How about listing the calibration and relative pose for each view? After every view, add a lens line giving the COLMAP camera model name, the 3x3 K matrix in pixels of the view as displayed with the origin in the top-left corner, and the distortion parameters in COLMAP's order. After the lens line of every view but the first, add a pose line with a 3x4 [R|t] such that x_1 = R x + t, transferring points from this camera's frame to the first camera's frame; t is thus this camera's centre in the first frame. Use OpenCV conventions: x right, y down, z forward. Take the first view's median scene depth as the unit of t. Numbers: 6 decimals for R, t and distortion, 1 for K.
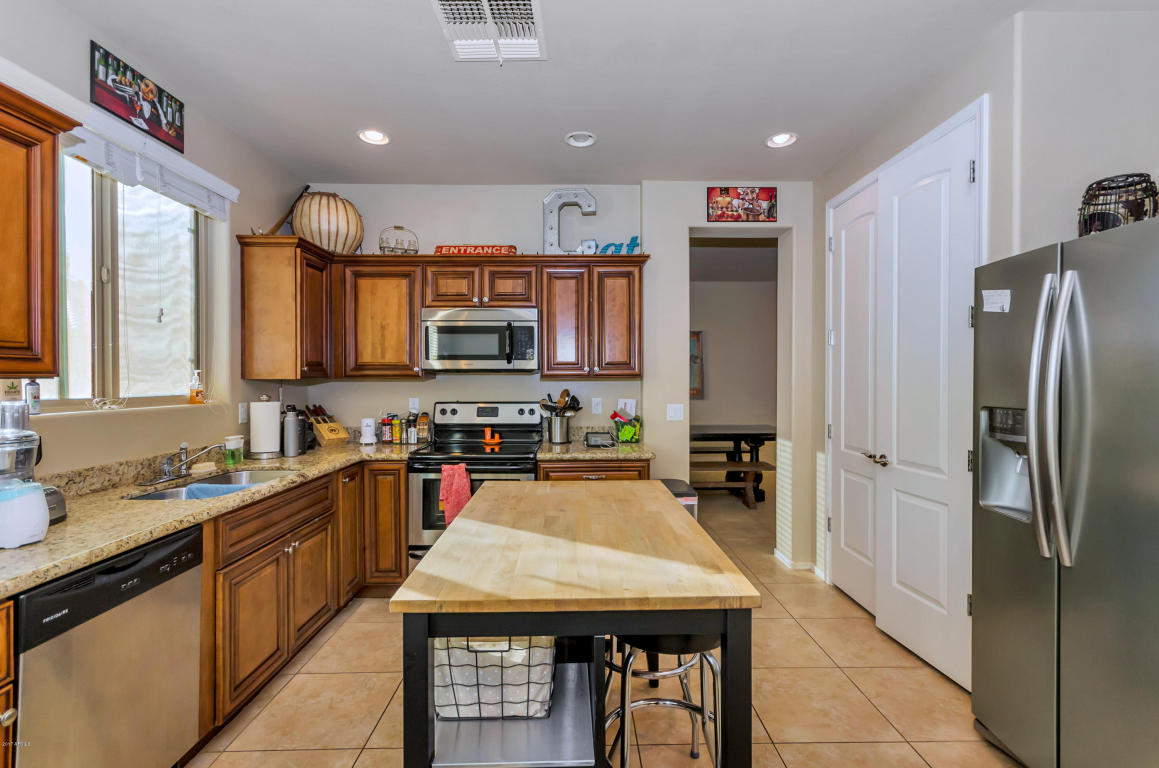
lens RADIAL K [[530.4, 0, 582.2], [0, 530.4, 383.0], [0, 0, 1]] dist [0.003741, 0.000295]
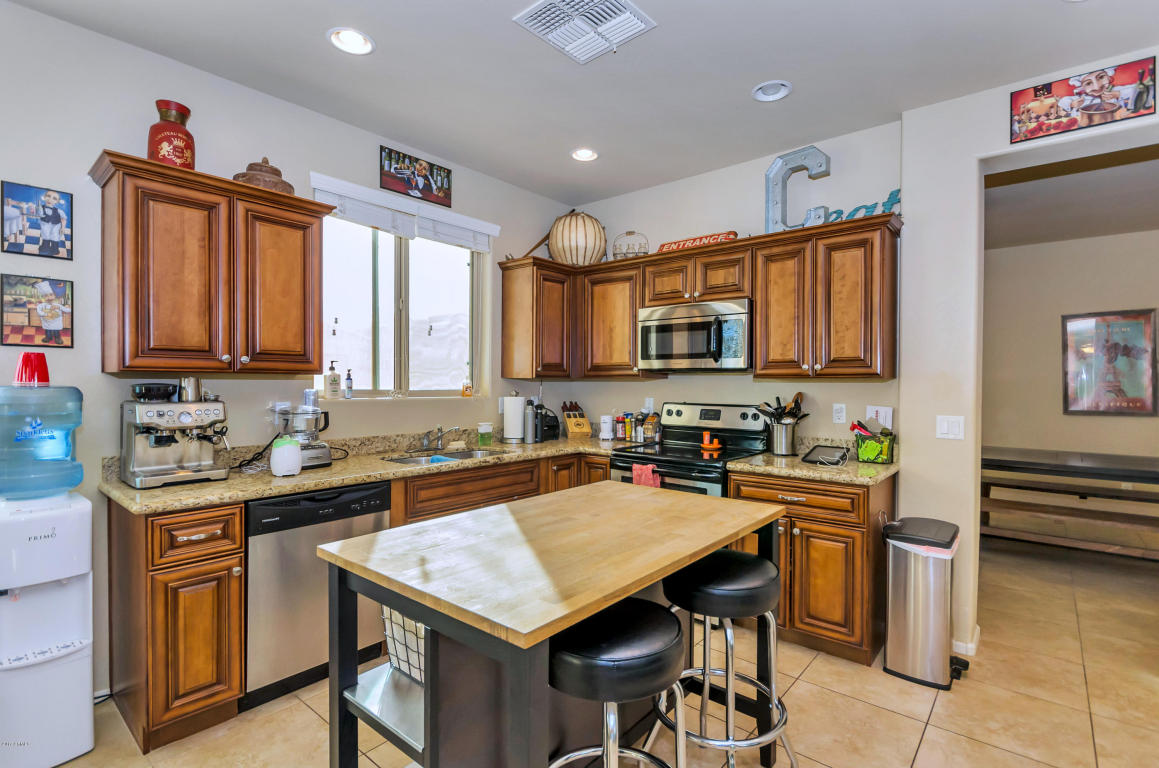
lens RADIAL K [[550.1, 0, 587.6], [0, 550.1, 391.2], [0, 0, 1]] dist [-0.003054, -0.002118]
pose [[0.755334, 0.016662, -0.655128, 0.313102], [-0.012918, 0.999861, 0.010537, 0.006368], [0.655212, 0.000504, 0.755445, 0.140501]]
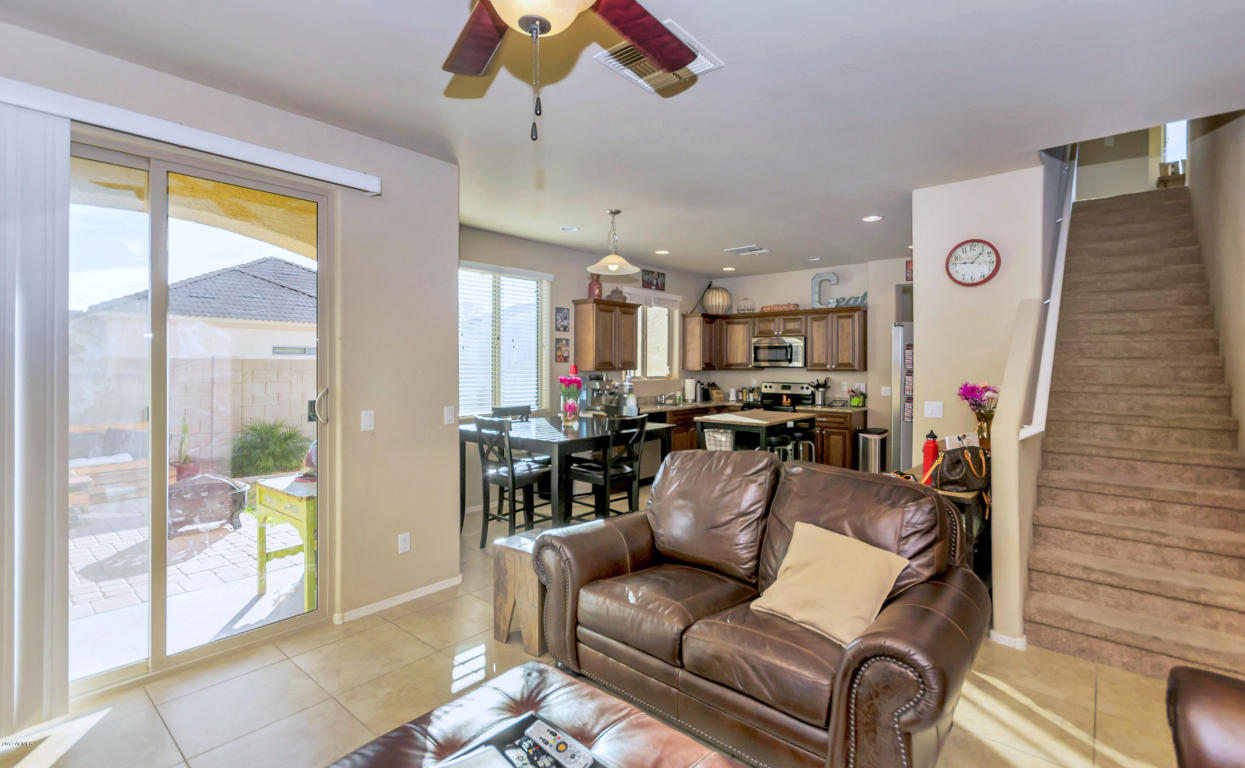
lens RADIAL K [[564.0, 0, 634.1], [0, 564.0, 374.8], [0, 0, 1]] dist [0.027521, 0.000241]
pose [[0.755114, 0.014629, -0.655431, 0.840029], [-0.010858, 0.999893, 0.009807, -0.008245], [0.655504, -0.000288, 0.755192, -1.049106]]
